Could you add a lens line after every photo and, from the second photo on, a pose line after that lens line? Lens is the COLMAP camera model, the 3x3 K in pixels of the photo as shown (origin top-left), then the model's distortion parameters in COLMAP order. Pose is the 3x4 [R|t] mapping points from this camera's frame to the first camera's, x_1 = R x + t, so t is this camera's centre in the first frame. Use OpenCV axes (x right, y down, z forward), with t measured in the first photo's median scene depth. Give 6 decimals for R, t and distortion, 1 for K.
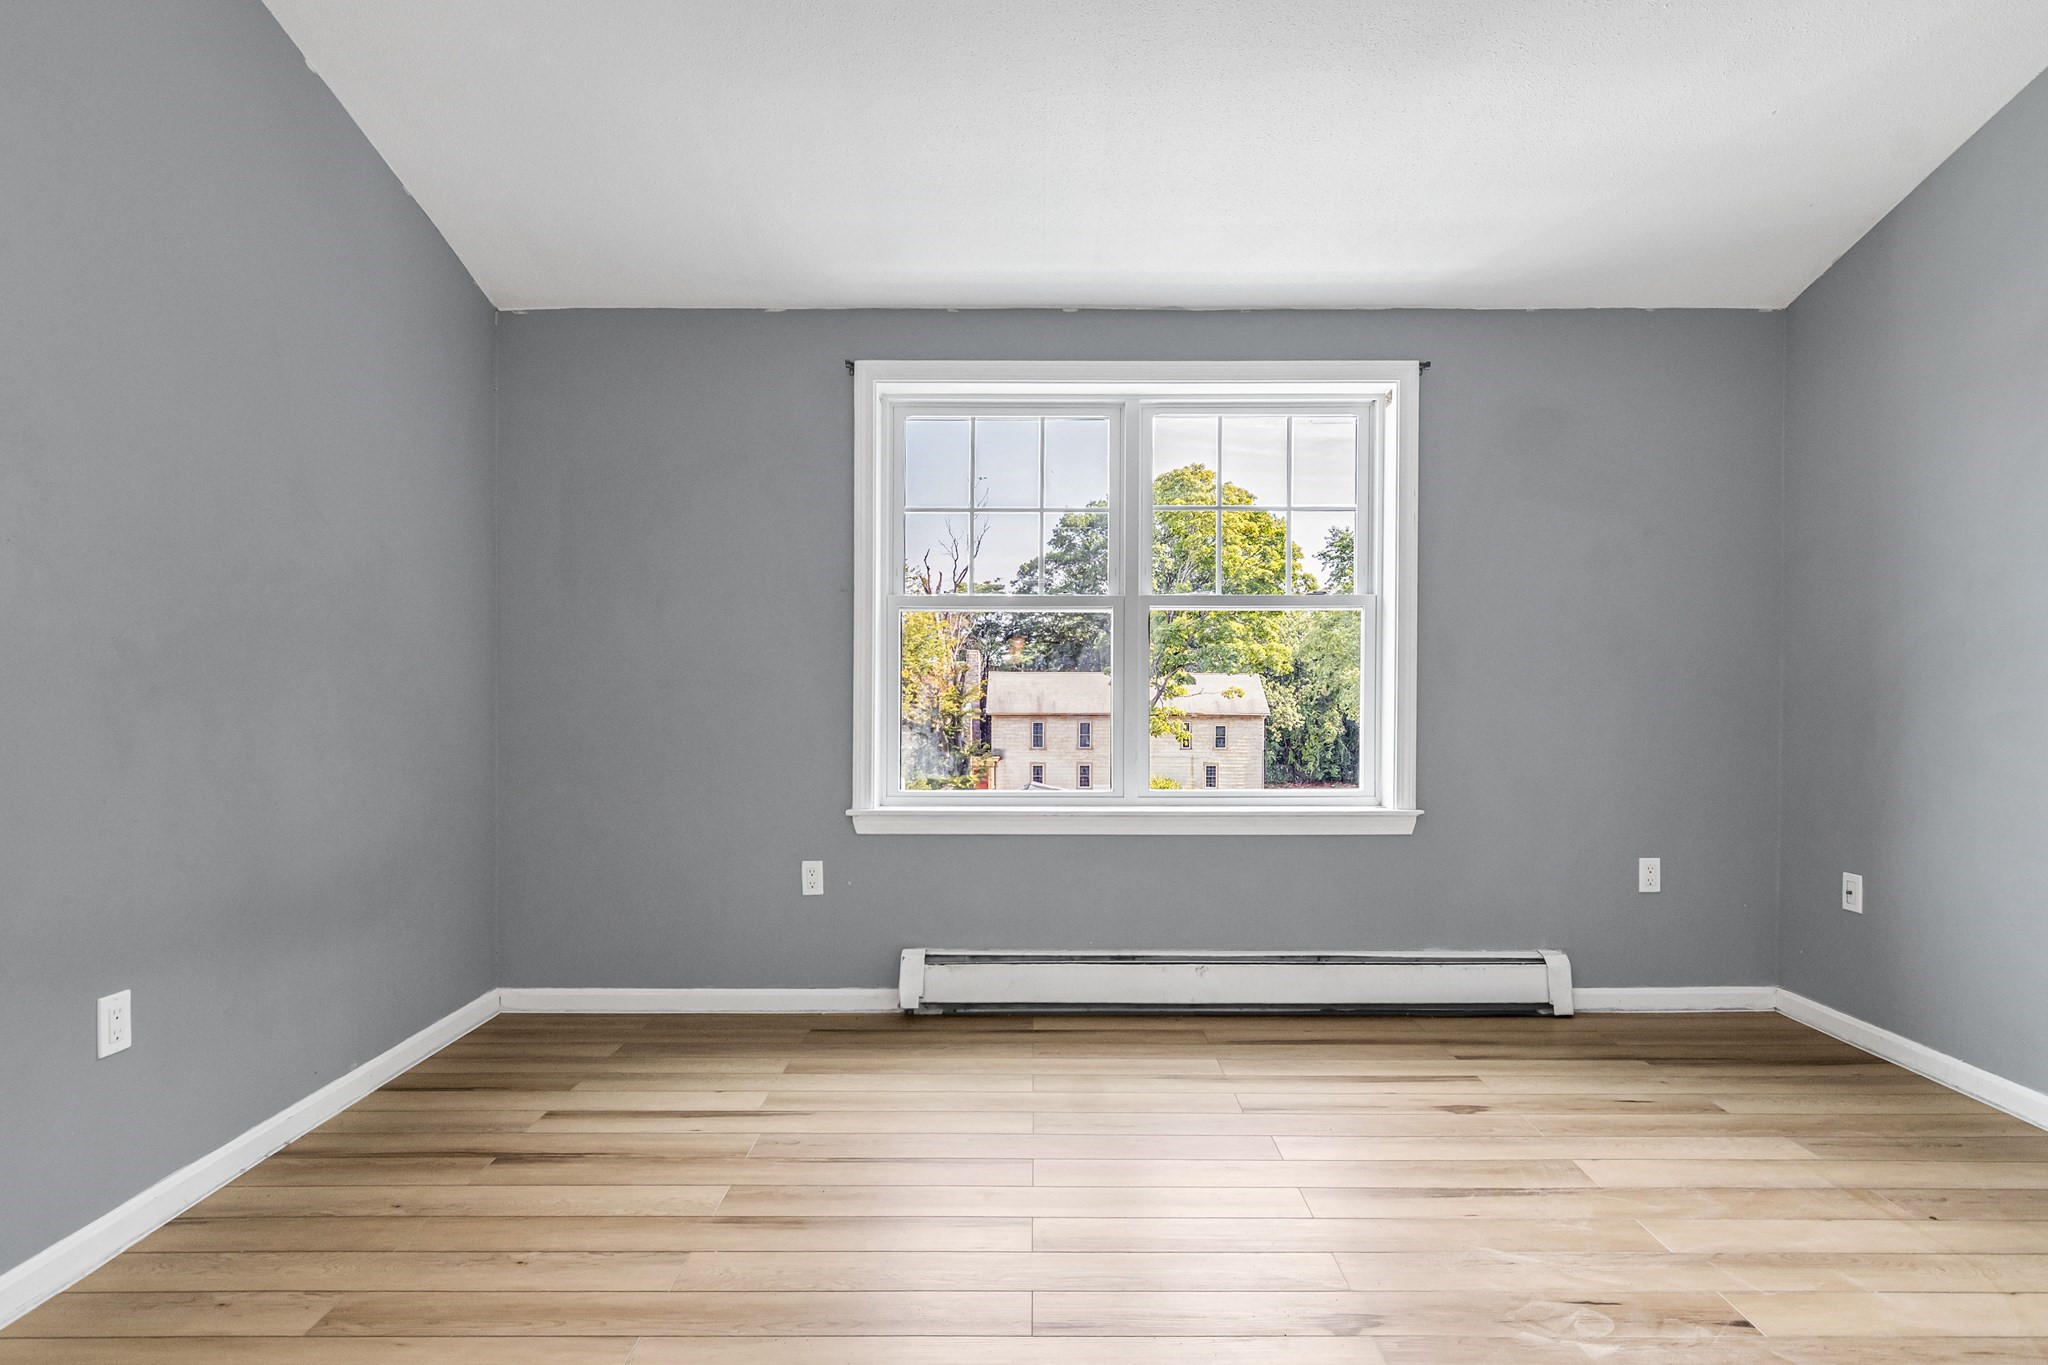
lens RADIAL K [[1076.3, 0, 1004.8], [0, 1076.3, 692.5], [0, 0, 1]] dist [0.012070, -0.001723]
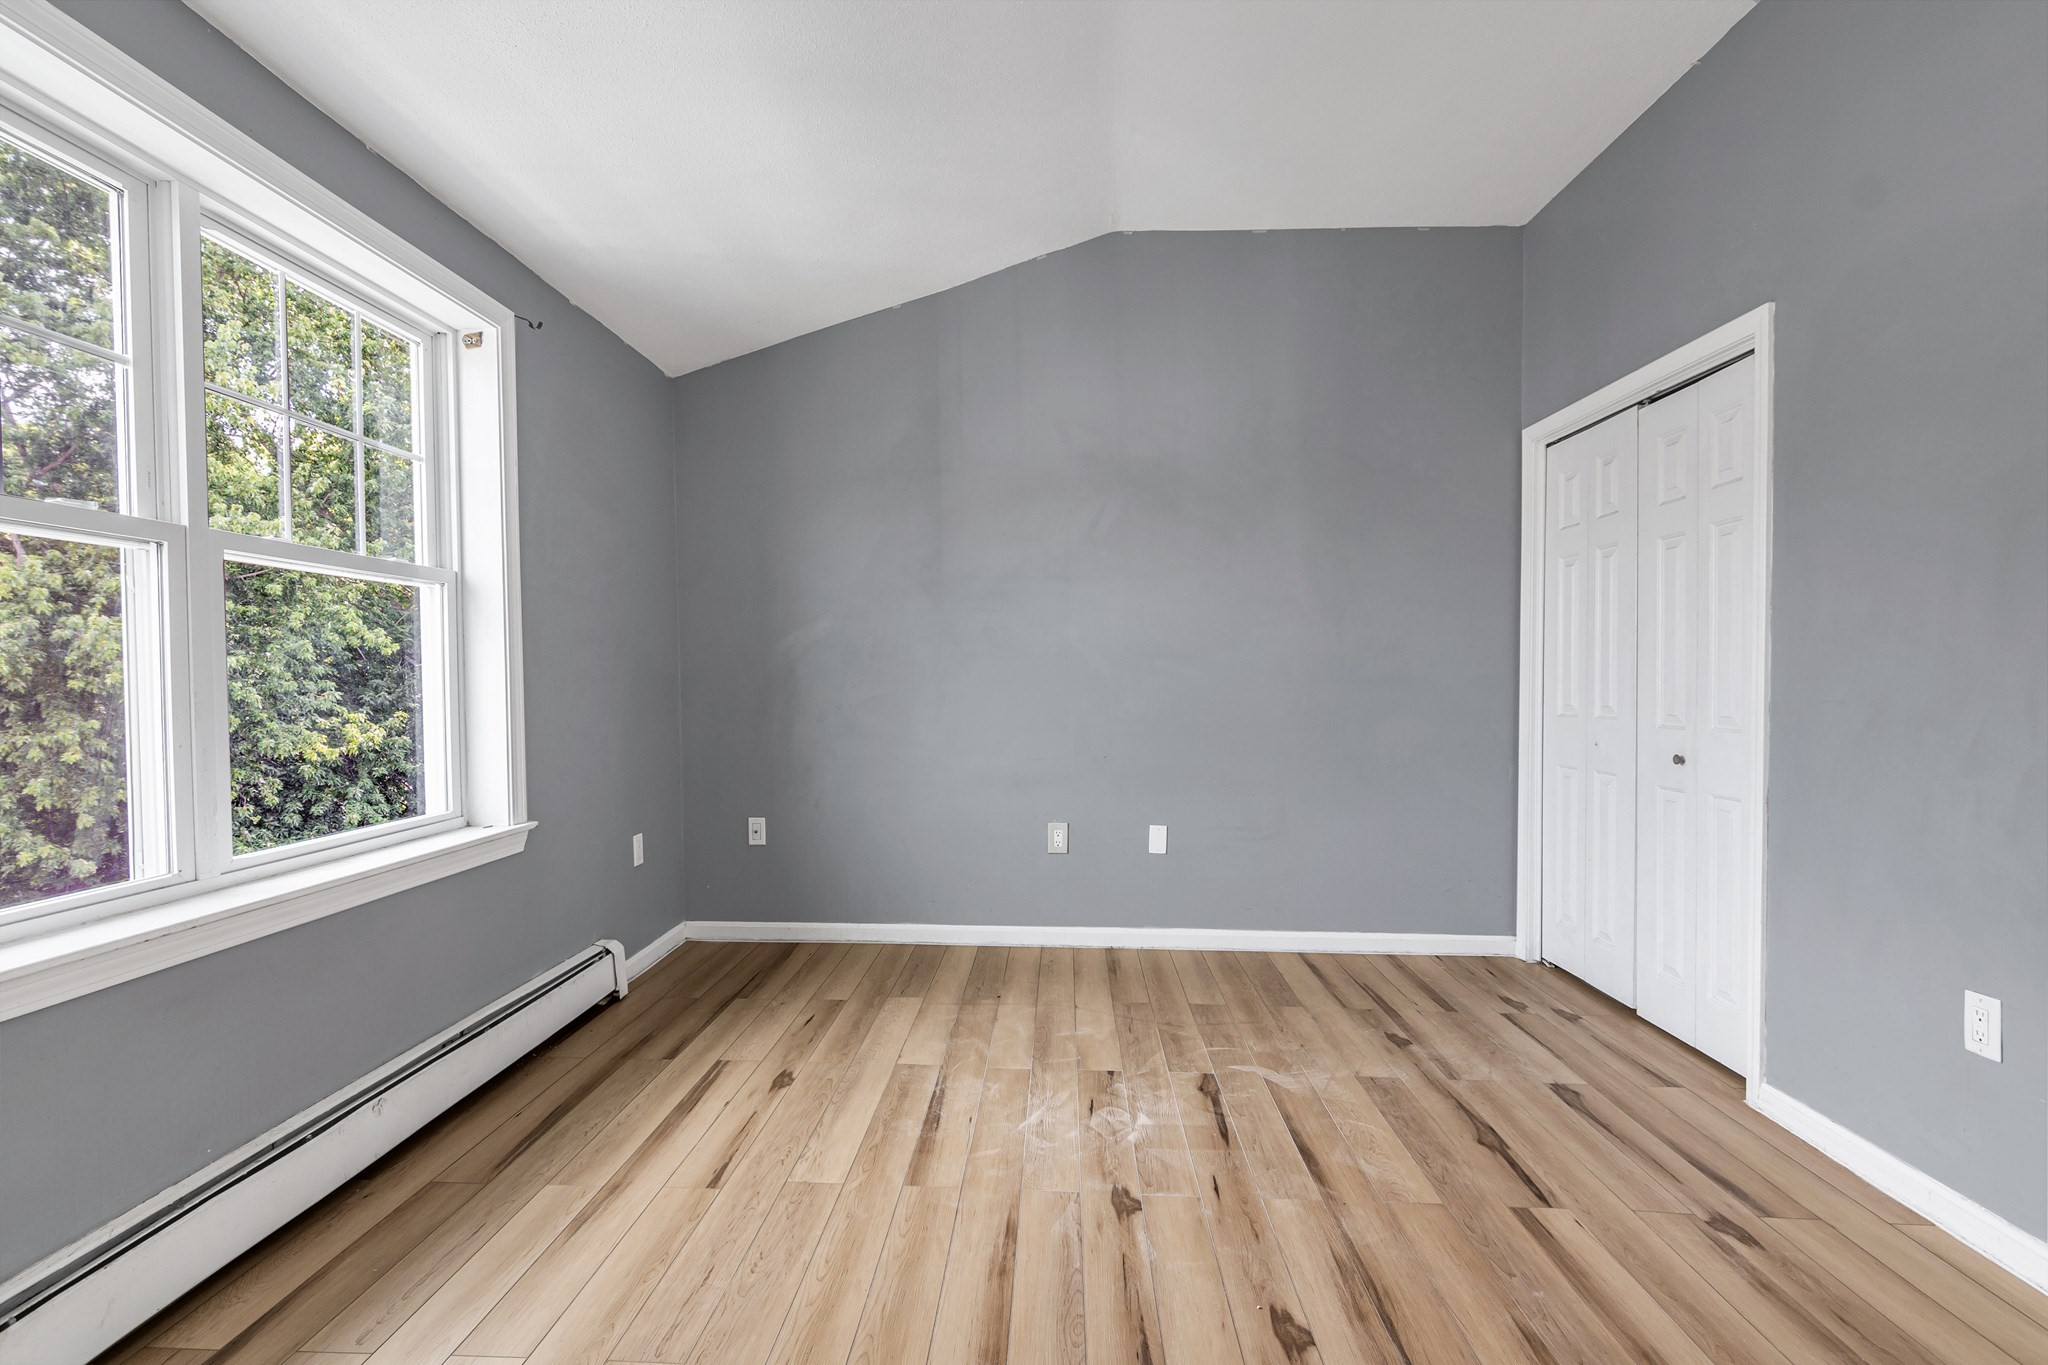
lens RADIAL K [[1015.3, 0, 1031.5], [0, 1015.3, 693.2], [0, 0, 1]] dist [-0.002646, 0.001317]
pose [[0.019418, -0.017945, 0.999650, -0.616712], [0.014925, 0.999733, 0.017657, -0.006552], [-0.999700, 0.014577, 0.019681, 0.817386]]
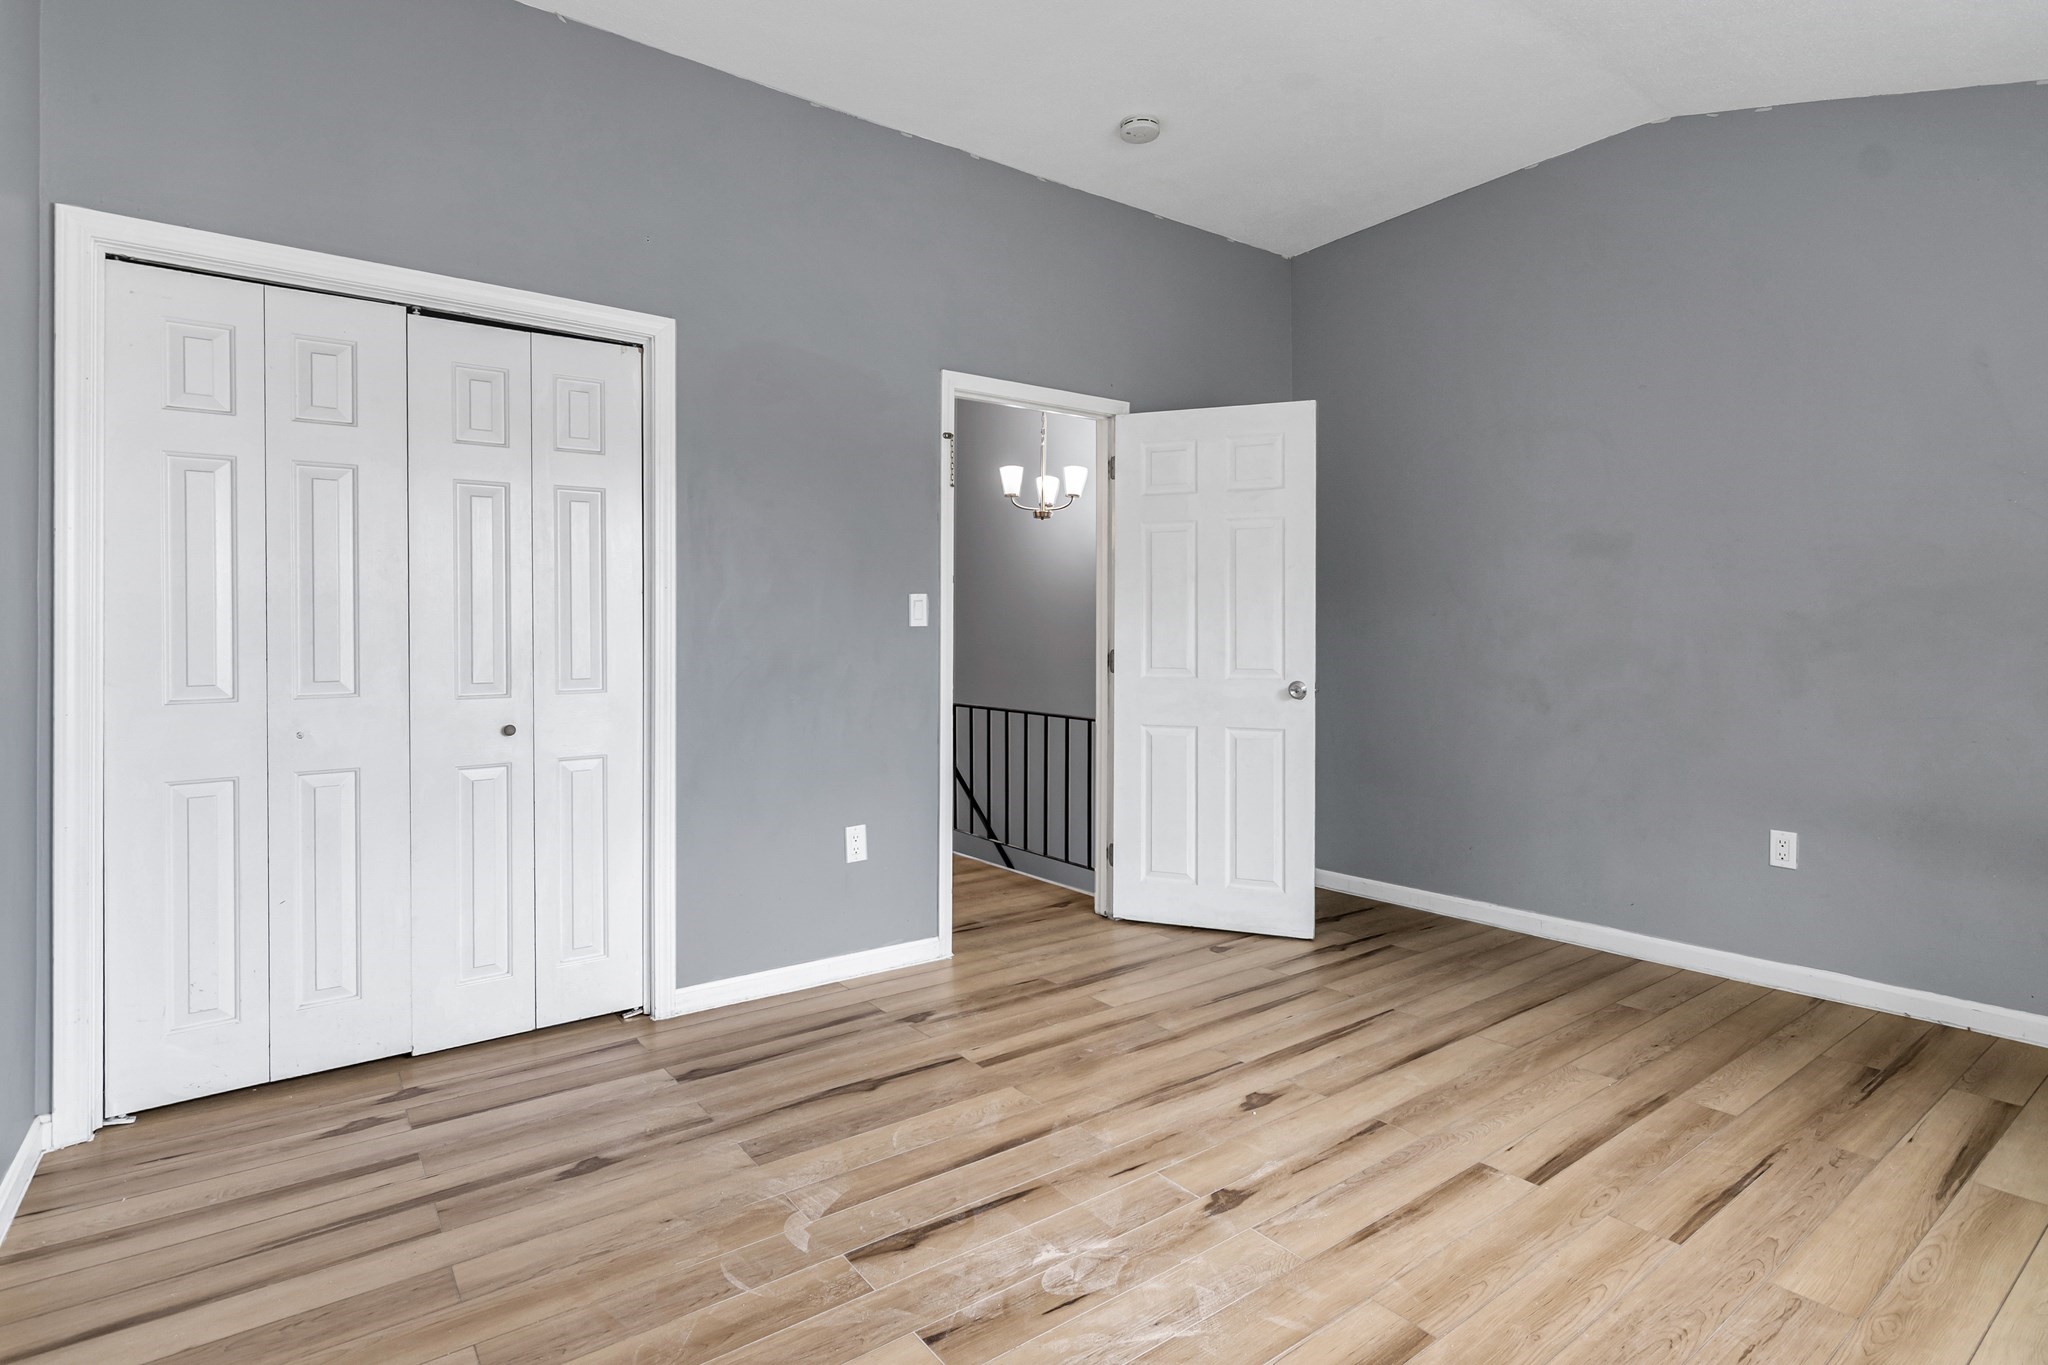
lens RADIAL K [[1015.3, 0, 1012.6], [0, 1015.3, 624.4], [0, 0, 1]] dist [-0.002646, 0.001317]
pose [[-0.795912, -0.004974, -0.605391, 0.869734], [-0.008339, 0.999961, 0.002748, -0.018543], [0.605354, 0.007235, -0.795923, 1.300513]]
